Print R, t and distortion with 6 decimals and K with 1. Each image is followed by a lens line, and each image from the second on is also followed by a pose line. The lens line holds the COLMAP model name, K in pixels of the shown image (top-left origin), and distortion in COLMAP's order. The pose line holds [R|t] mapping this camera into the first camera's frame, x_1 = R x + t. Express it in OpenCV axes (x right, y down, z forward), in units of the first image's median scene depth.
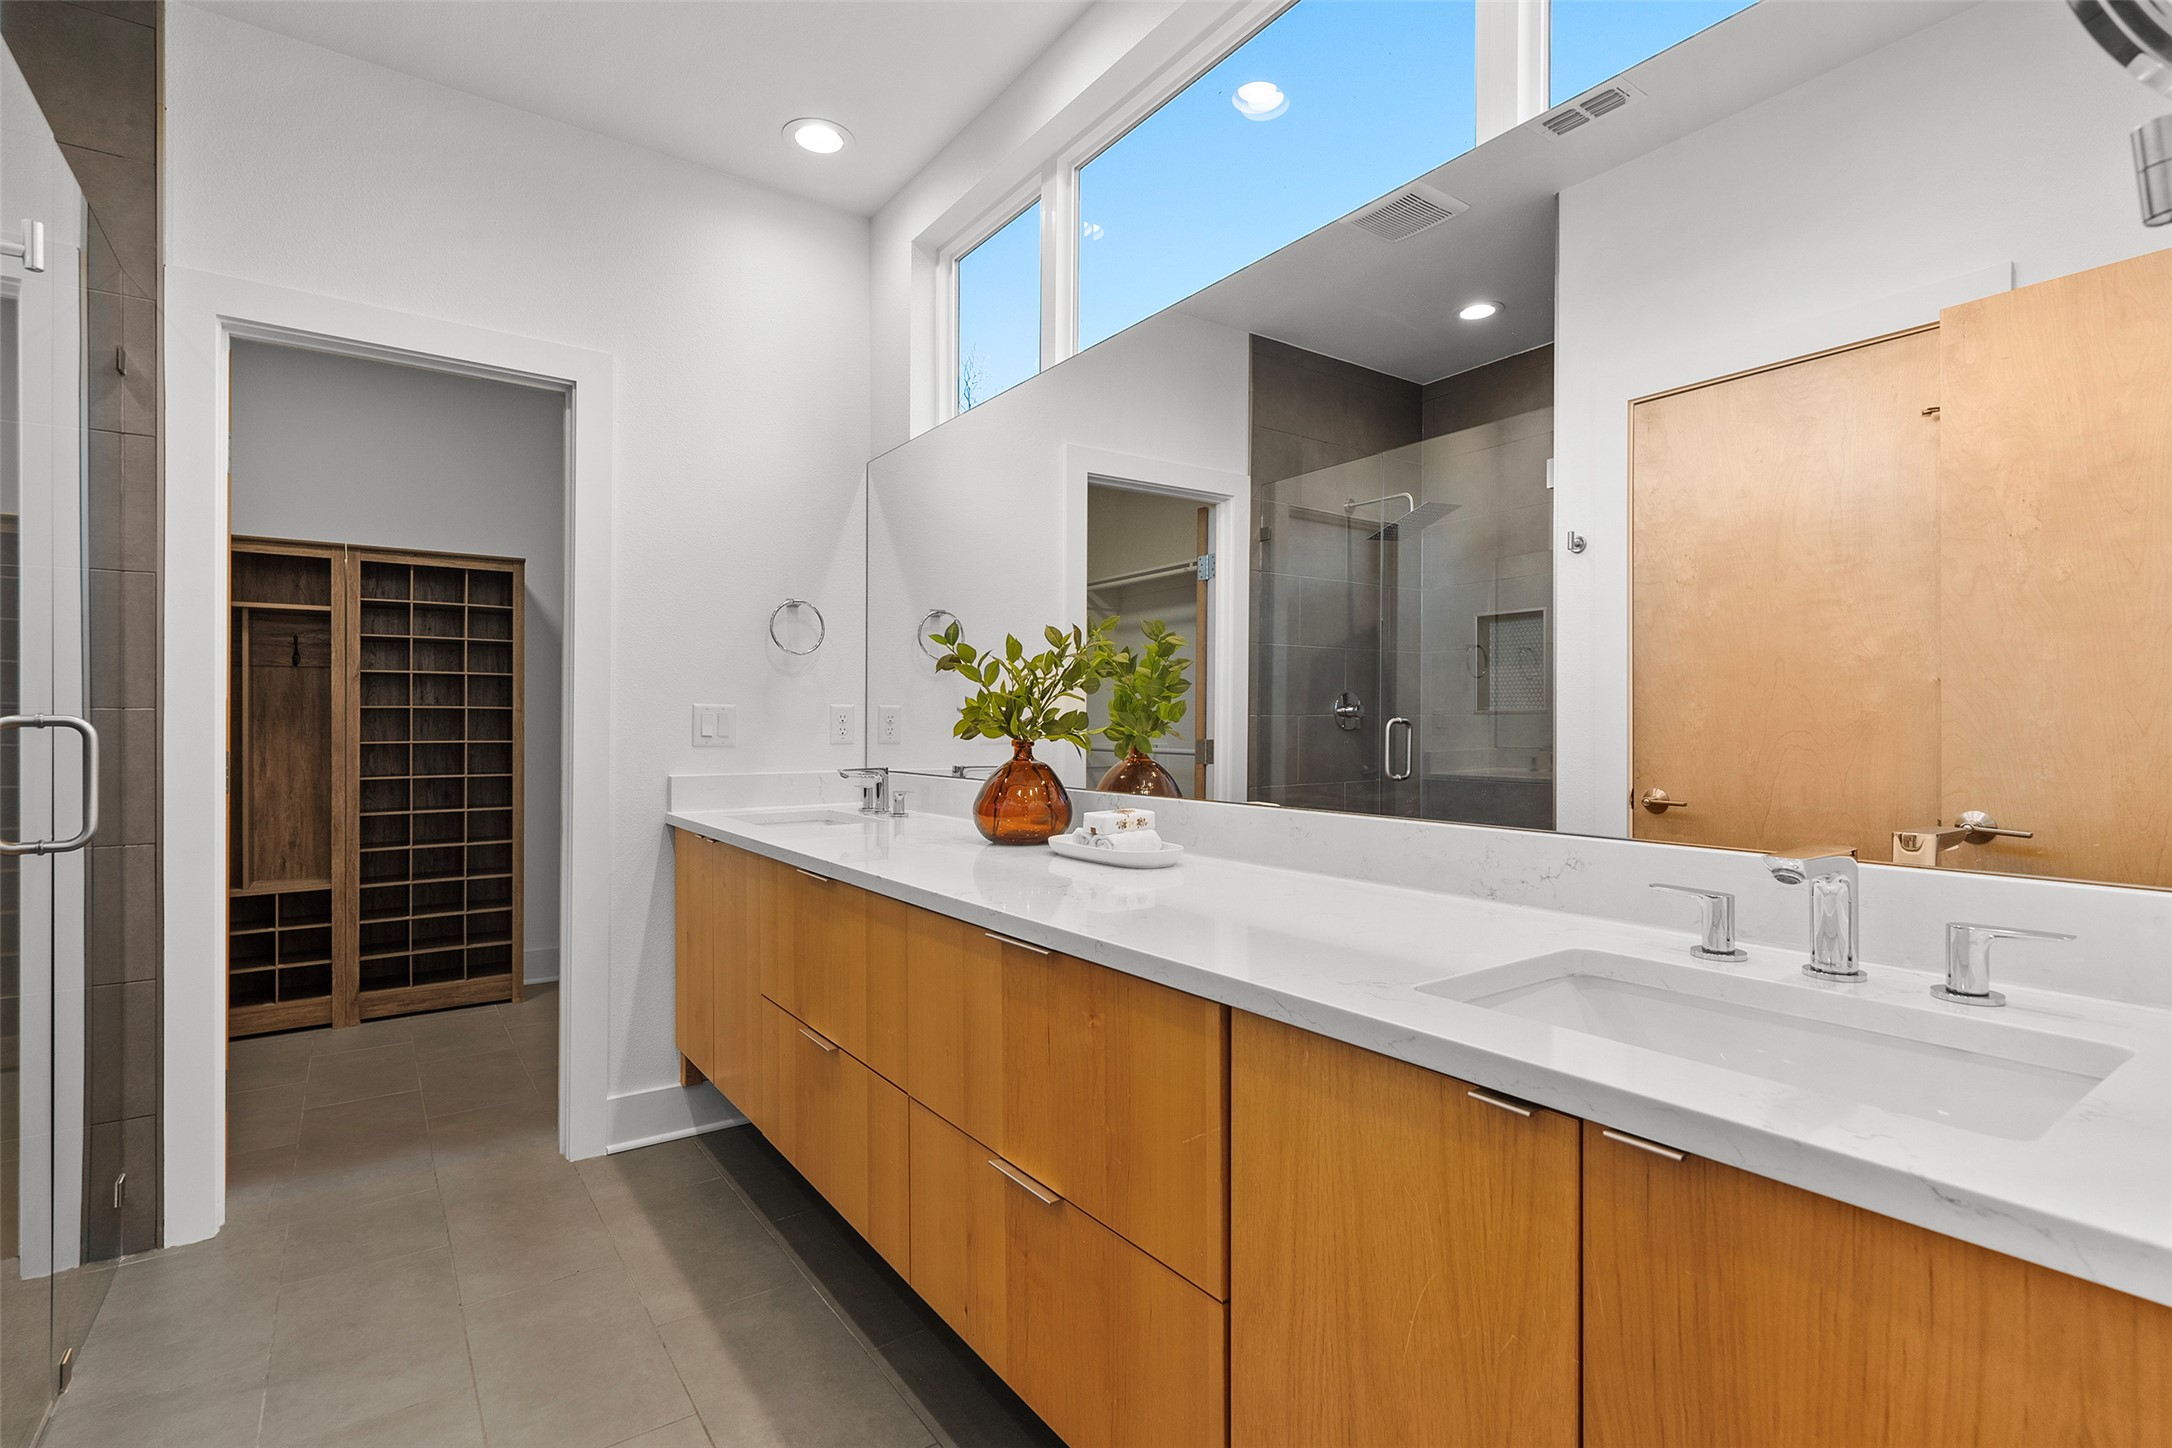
lens RADIAL K [[1049.8, 0, 1083.7], [0, 1049.8, 721.2], [0, 0, 1]] dist [0.014301, 0.000847]
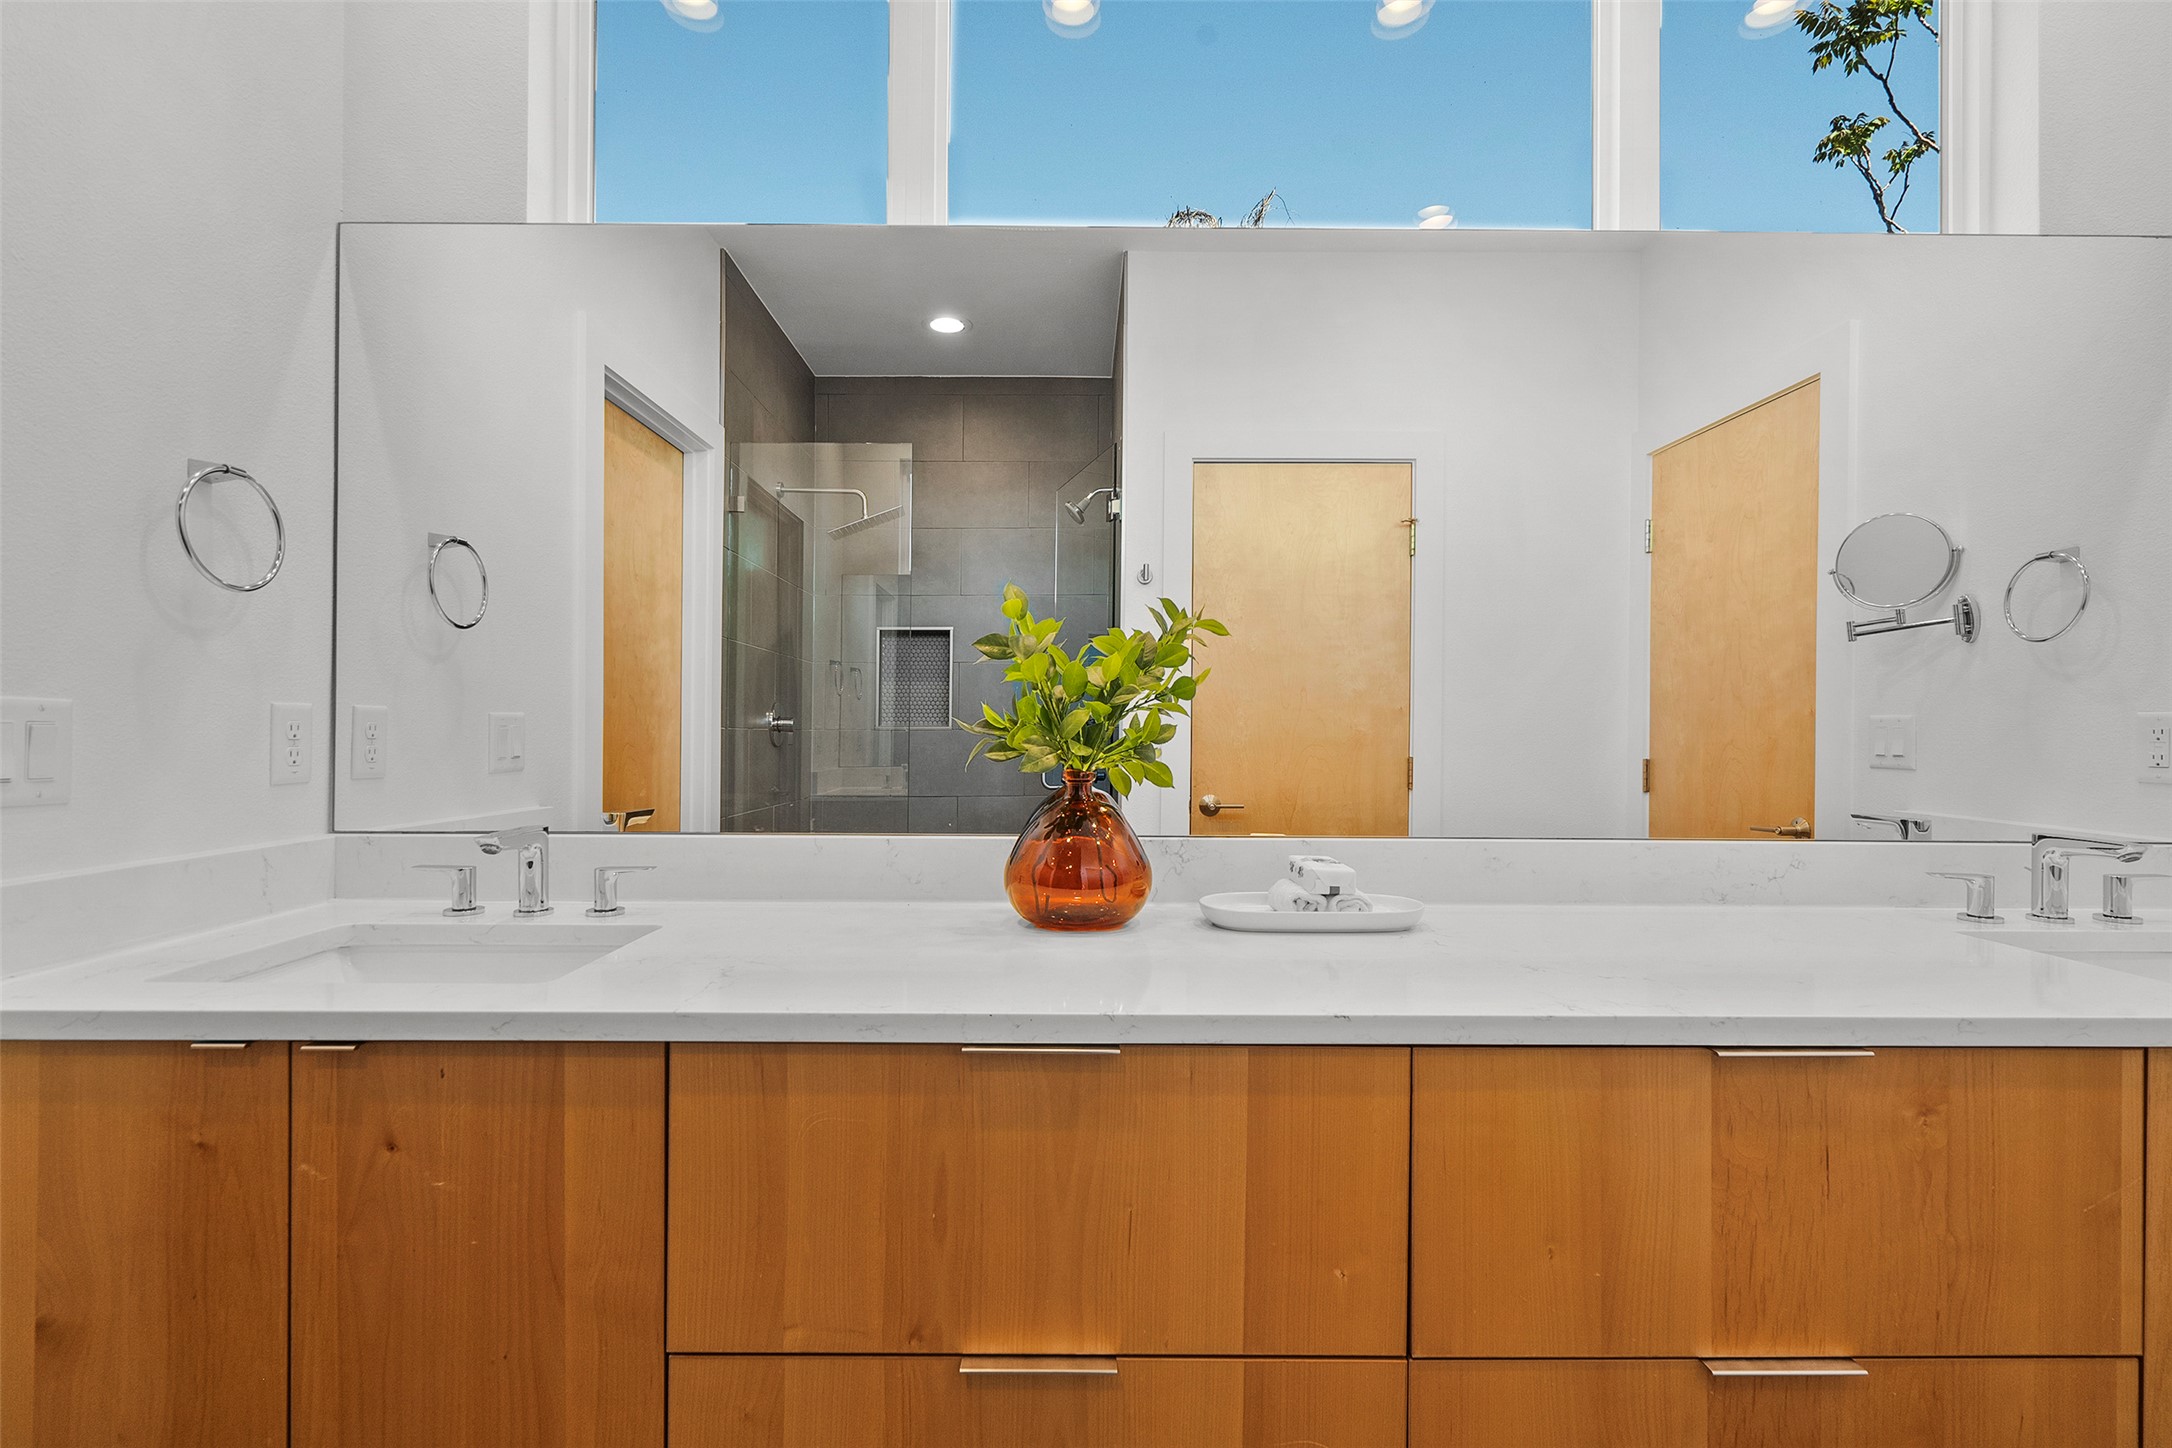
lens RADIAL K [[992.3, 0, 1073.8], [0, 992.3, 725.1], [0, 0, 1]] dist [-0.001790, -0.000659]
pose [[0.570905, 0.006875, 0.820987, -0.580269], [-0.006851, 0.999970, -0.003609, -0.009195], [-0.820987, -0.003564, 0.570935, 0.634150]]
